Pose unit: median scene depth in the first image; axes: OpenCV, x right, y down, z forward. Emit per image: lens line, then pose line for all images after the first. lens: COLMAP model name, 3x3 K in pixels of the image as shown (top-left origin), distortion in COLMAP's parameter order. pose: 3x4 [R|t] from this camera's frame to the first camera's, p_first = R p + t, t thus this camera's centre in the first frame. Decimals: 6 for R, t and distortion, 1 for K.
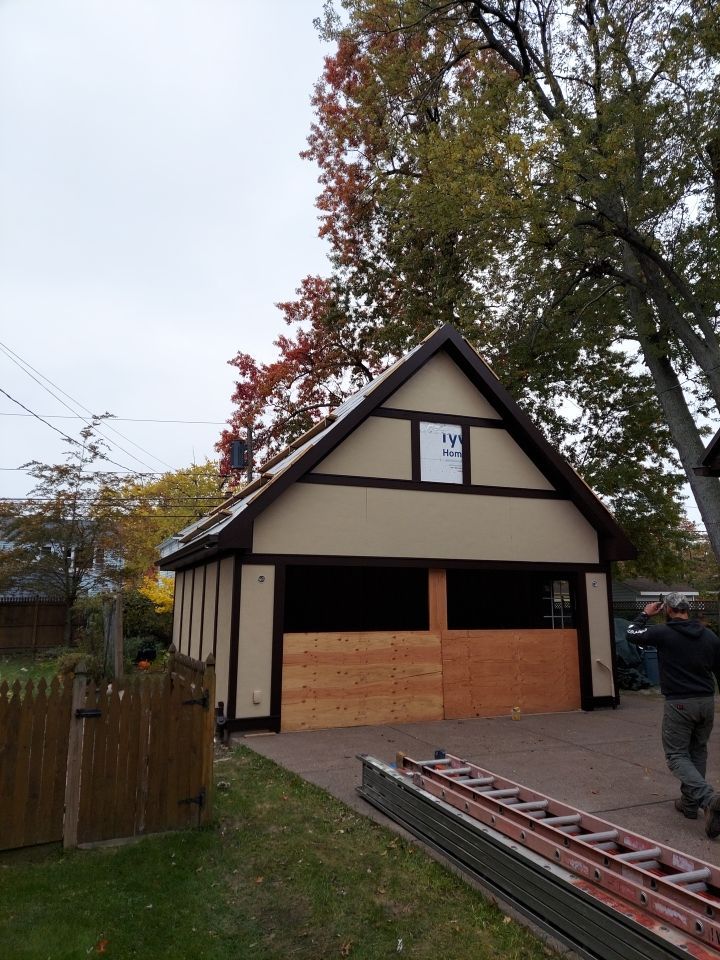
lens RADIAL K [[675.2, 0, 375.8], [0, 675.2, 489.1], [0, 0, 1]] dist [0.076126, -0.072044]
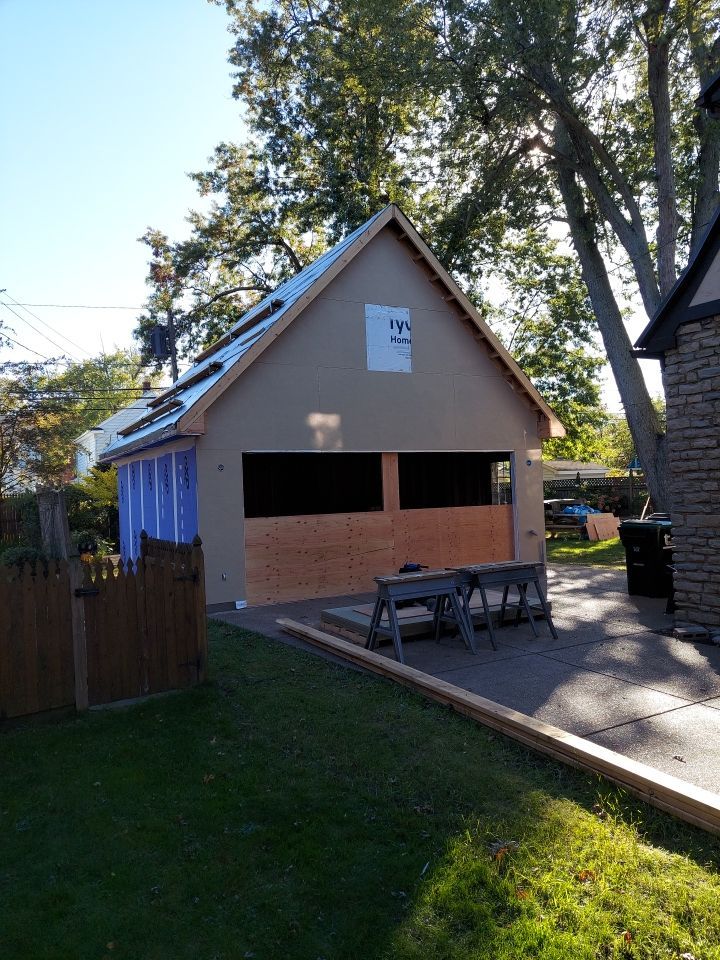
lens RADIAL K [[675.2, 0, 374.2], [0, 675.2, 493.4], [0, 0, 1]] dist [0.076126, -0.072044]
pose [[0.993006, -0.034946, 0.112770, -0.017498], [0.015385, 0.985346, 0.169871, 0.000536], [-0.117054, -0.166948, 0.978993, -0.012001]]
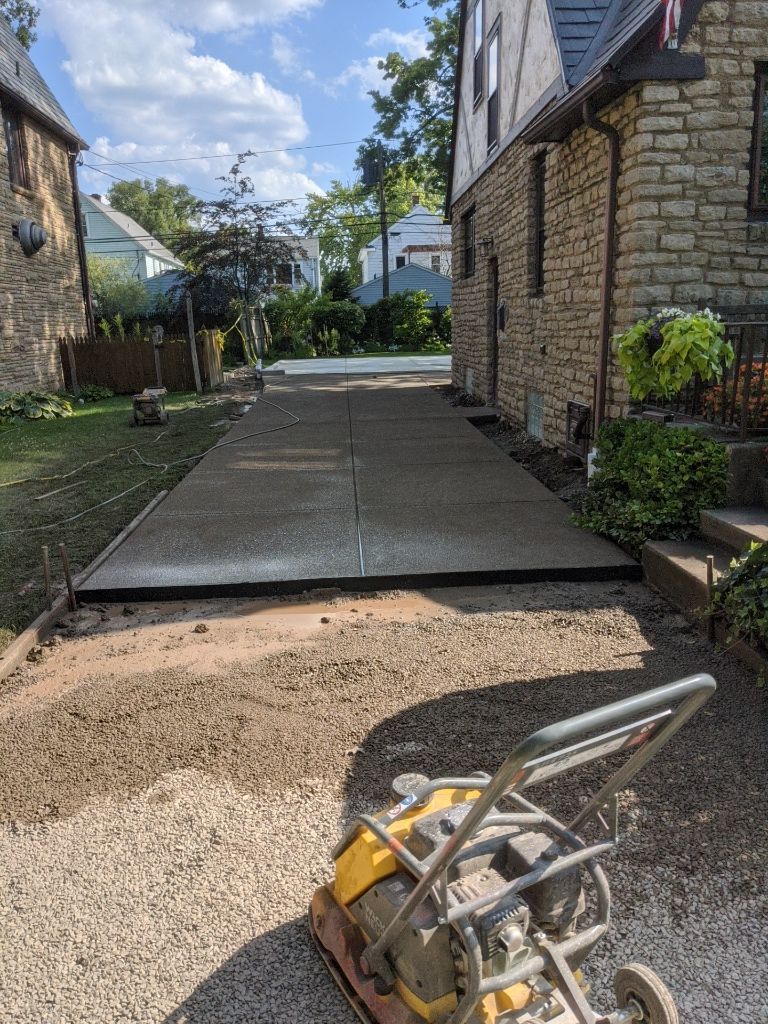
lens RADIAL K [[799.0, 0, 383.0], [0, 799.0, 521.3], [0, 0, 1]] dist [0.017032, -0.046000]
pose [[0.937778, 0.063156, -0.341445, 0.272286], [0.079962, 0.917615, 0.389345, -0.032792], [0.337904, -0.392422, 0.855468, -0.291872]]
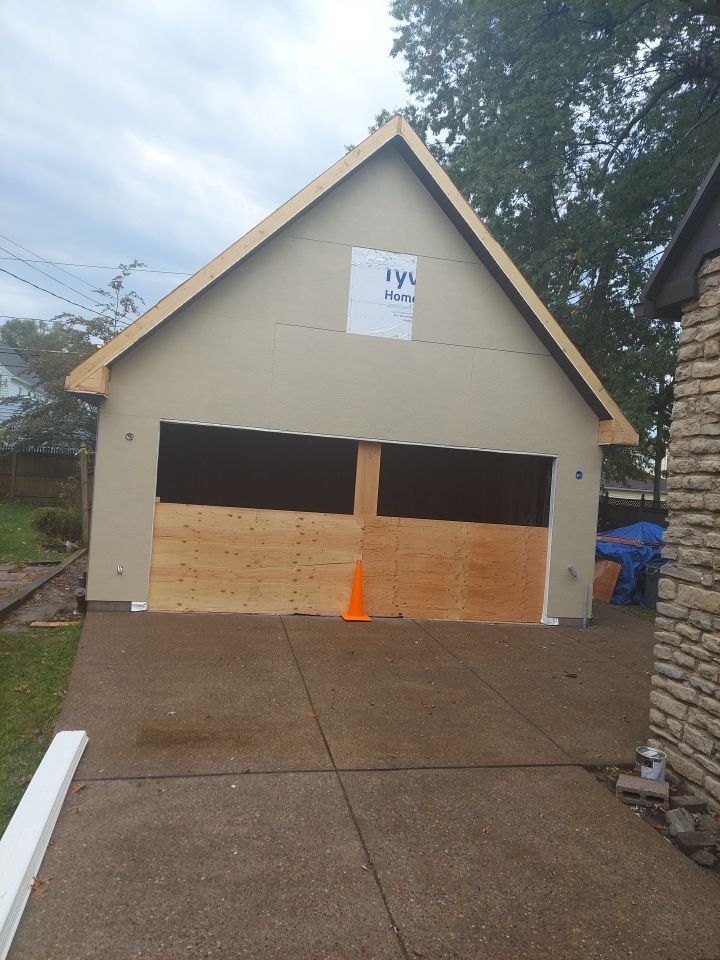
lens RADIAL K [[675.2, 0, 369.6], [0, 675.2, 497.2], [0, 0, 1]] dist [0.076126, -0.072044]
pose [[0.981331, 0.079132, -0.175290, 0.087194], [-0.045043, 0.980647, 0.190535, 0.009837], [0.186975, -0.179082, 0.965904, 0.070869]]
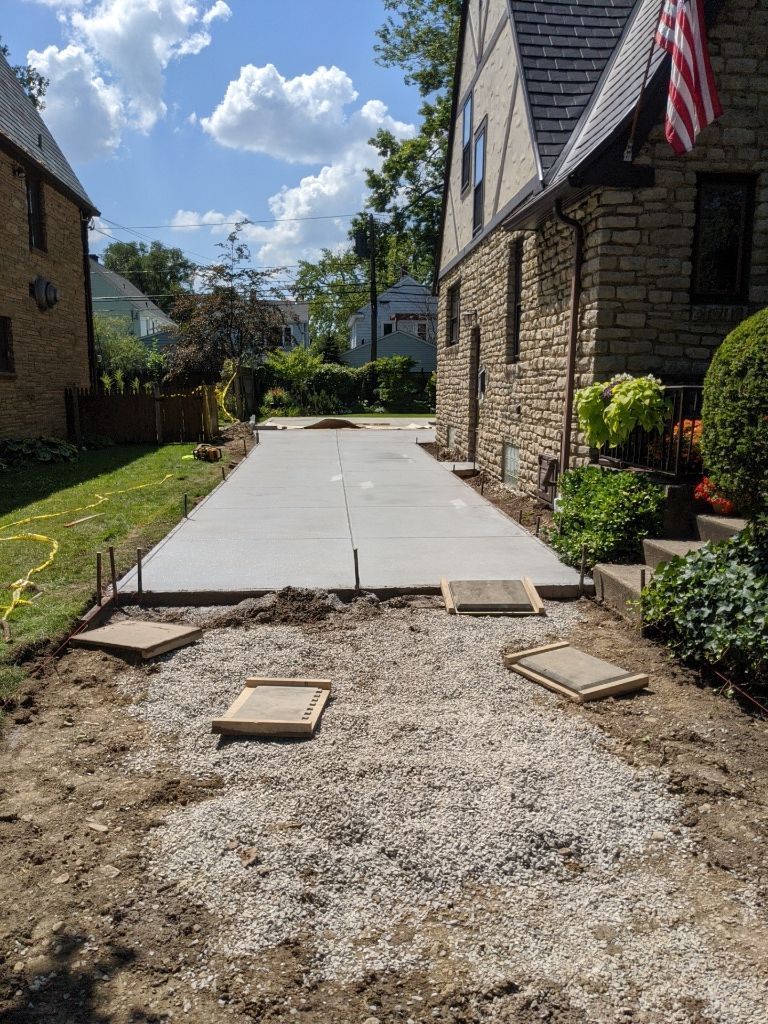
lens RADIAL K [[799.0, 0, 379.5], [0, 799.0, 532.2], [0, 0, 1]] dist [0.017032, -0.046000]
pose [[0.942748, 0.066584, -0.326791, 0.279201], [0.048308, 0.942270, 0.331351, -0.035602], [0.329988, -0.328167, 0.885107, -0.319414]]
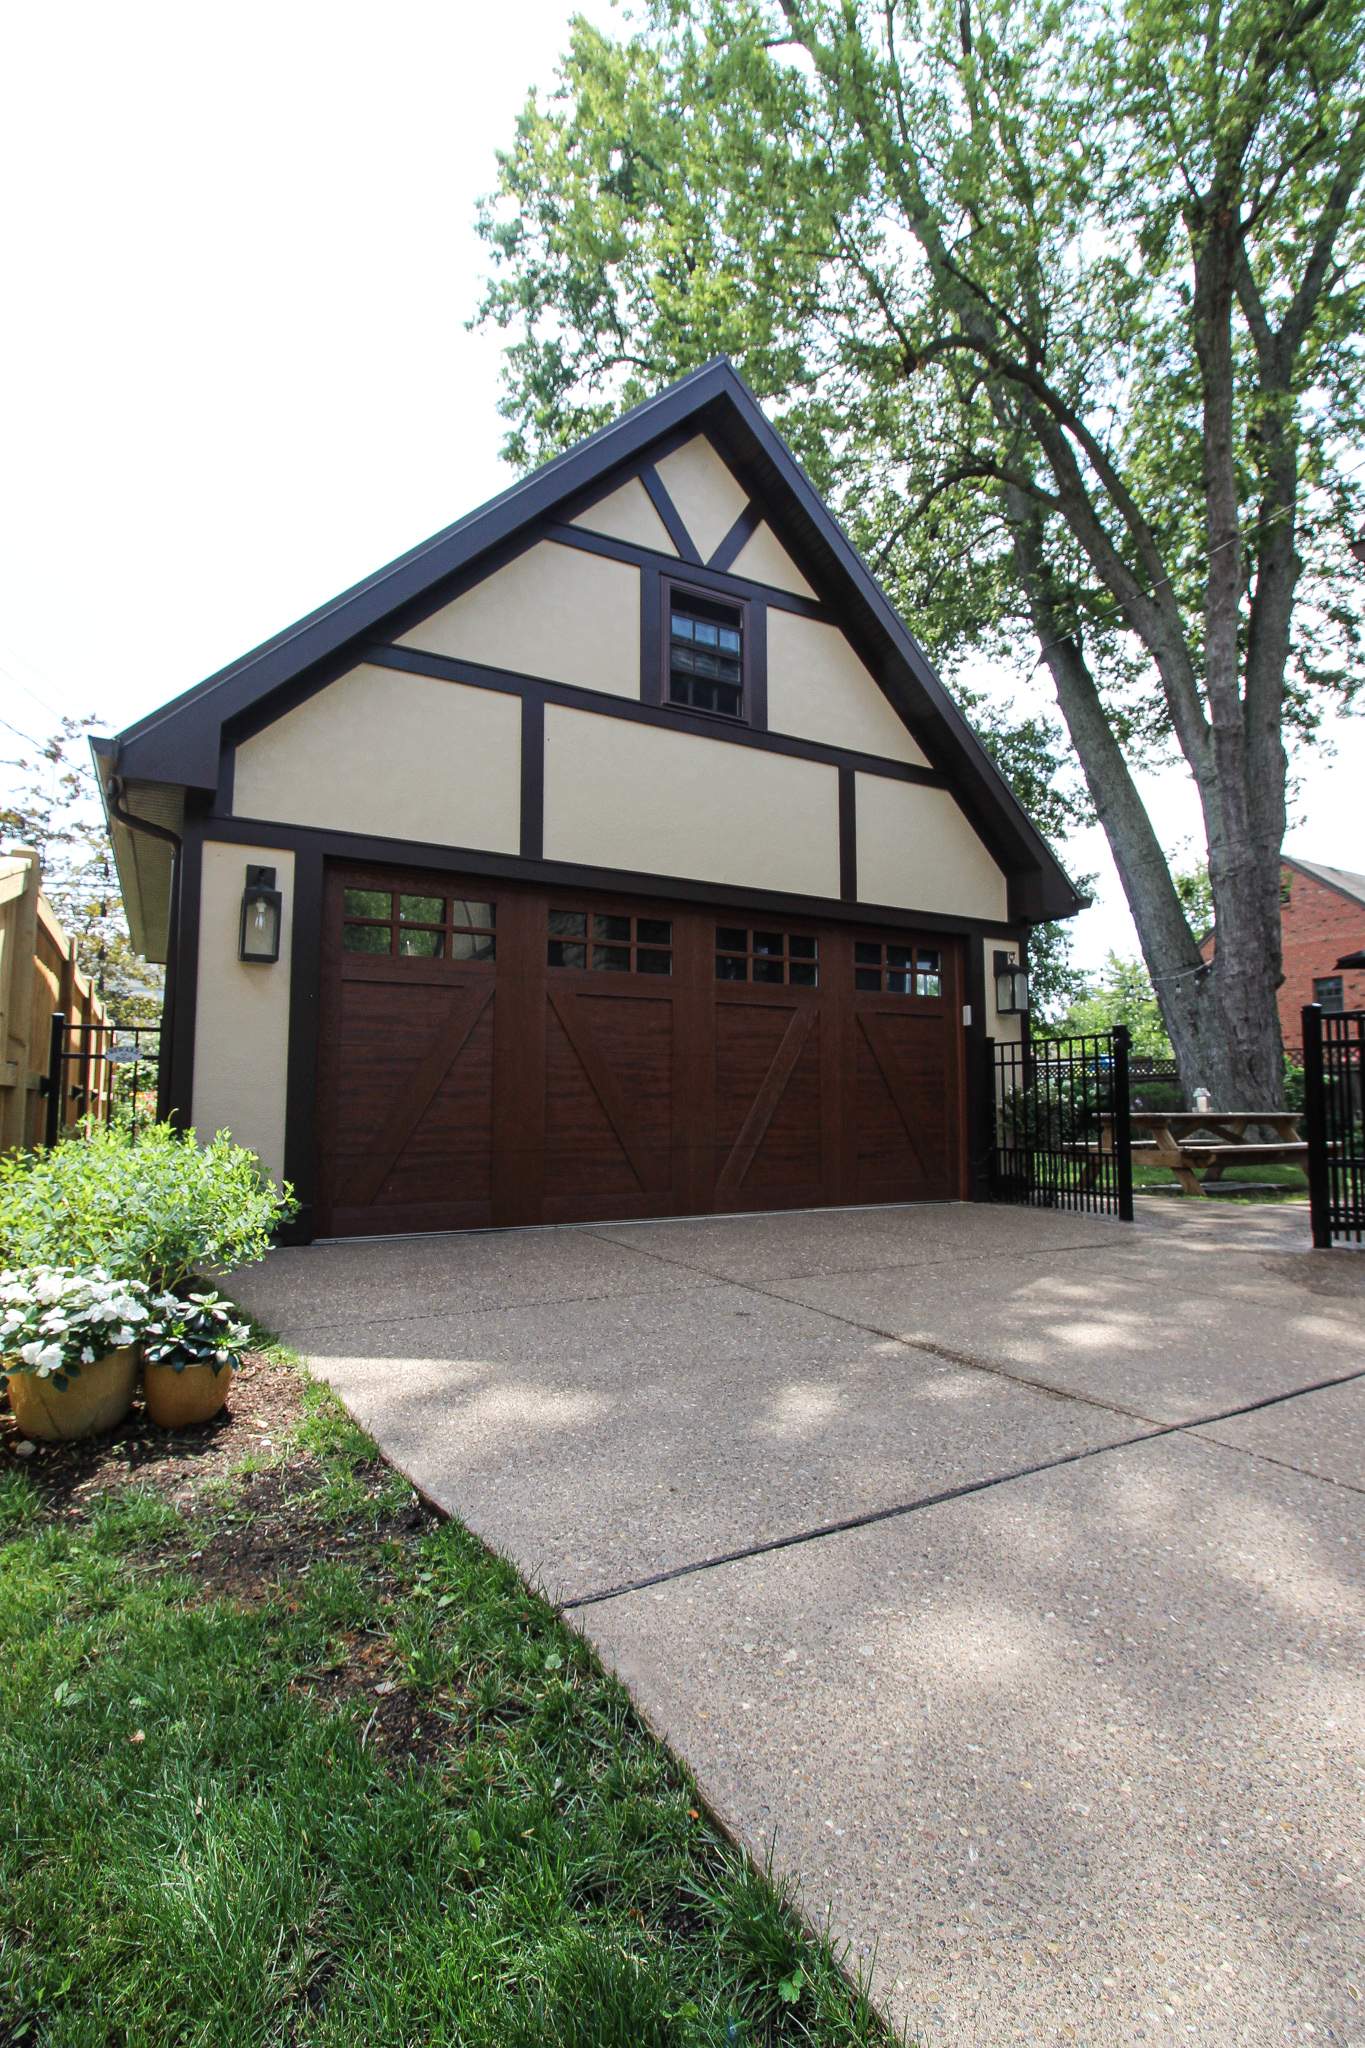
lens RADIAL K [[944.9, 0, 719.5], [0, 944.9, 1050.2], [0, 0, 1]] dist [-0.008748, -0.004662]
pose [[0.991816, 0.007358, 0.127460, 0.010219], [-0.020468, 0.994589, 0.101850, 0.053810], [-0.126020, -0.103625, 0.986601, 0.125878]]
